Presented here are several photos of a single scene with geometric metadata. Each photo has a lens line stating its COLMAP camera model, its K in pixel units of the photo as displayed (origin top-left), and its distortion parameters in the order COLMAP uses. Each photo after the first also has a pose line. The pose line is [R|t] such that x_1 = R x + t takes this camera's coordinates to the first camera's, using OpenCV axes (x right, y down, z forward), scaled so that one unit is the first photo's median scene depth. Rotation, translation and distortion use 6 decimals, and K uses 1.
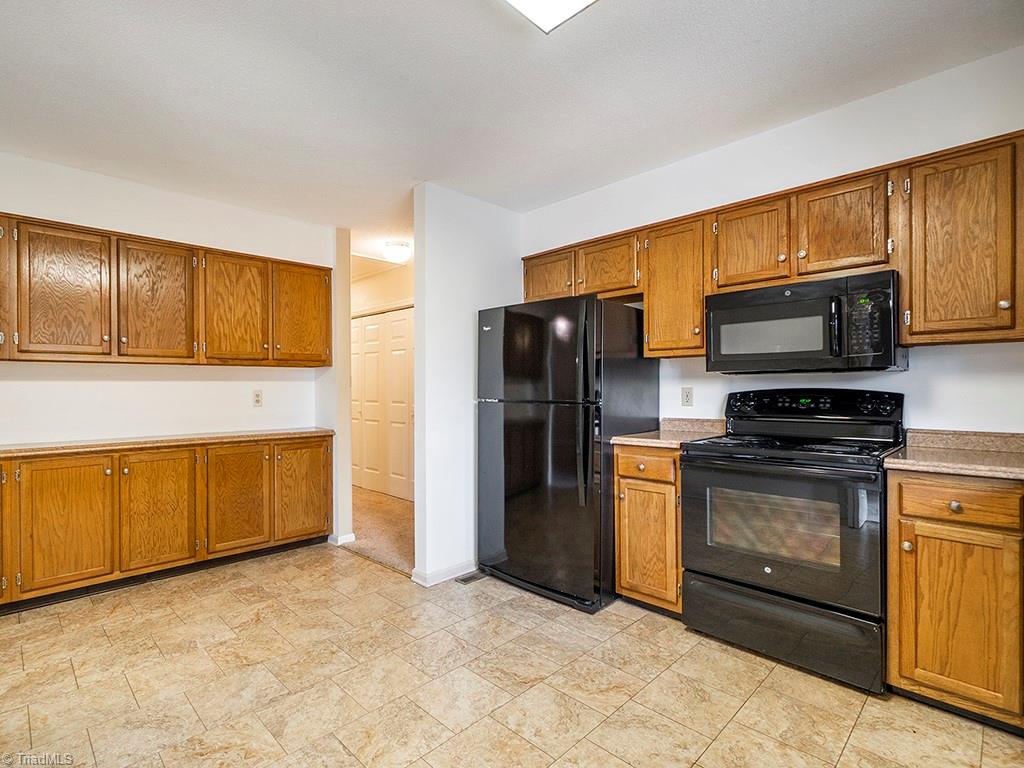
lens RADIAL K [[505.2, 0, 512.0], [0, 505.2, 384.0], [0, 0, 1]] dist [0.000227, -0.000355]
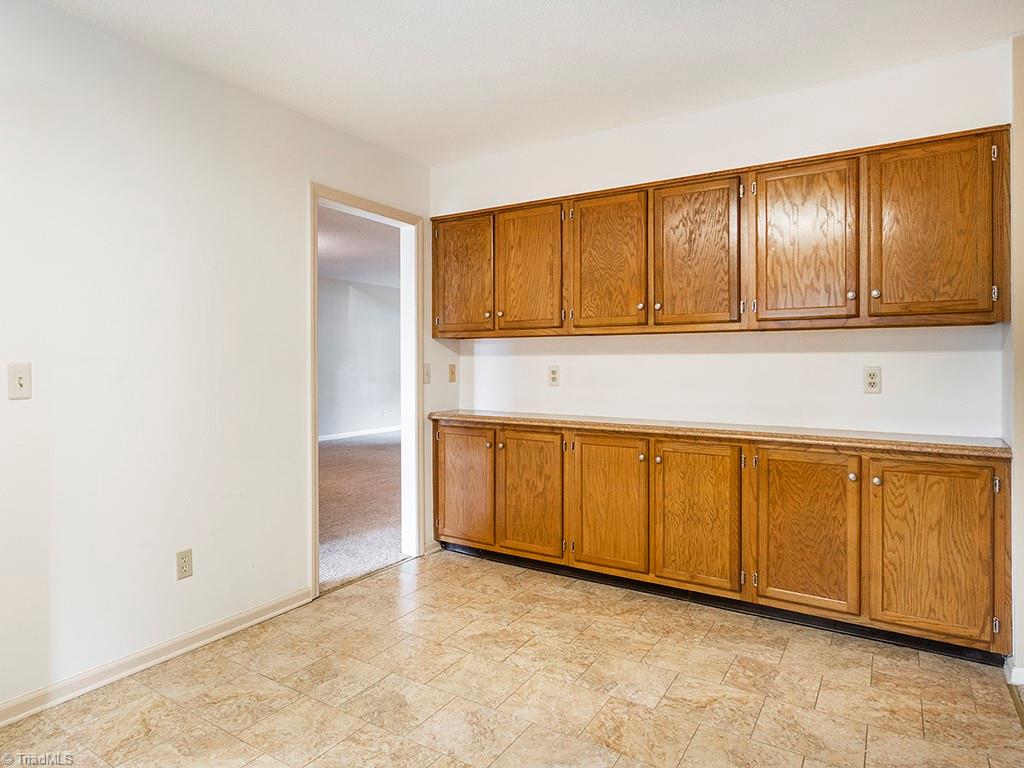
lens RADIAL K [[706.3, 0, 511.9], [0, 706.3, 355.5], [0, 0, 1]] dist [0.006484, 0.001028]
pose [[0.134184, 0.001312, -0.990956, 0.366690], [0.007375, 0.999970, 0.002323, -0.008128], [0.990929, -0.007620, 0.134171, 0.565051]]
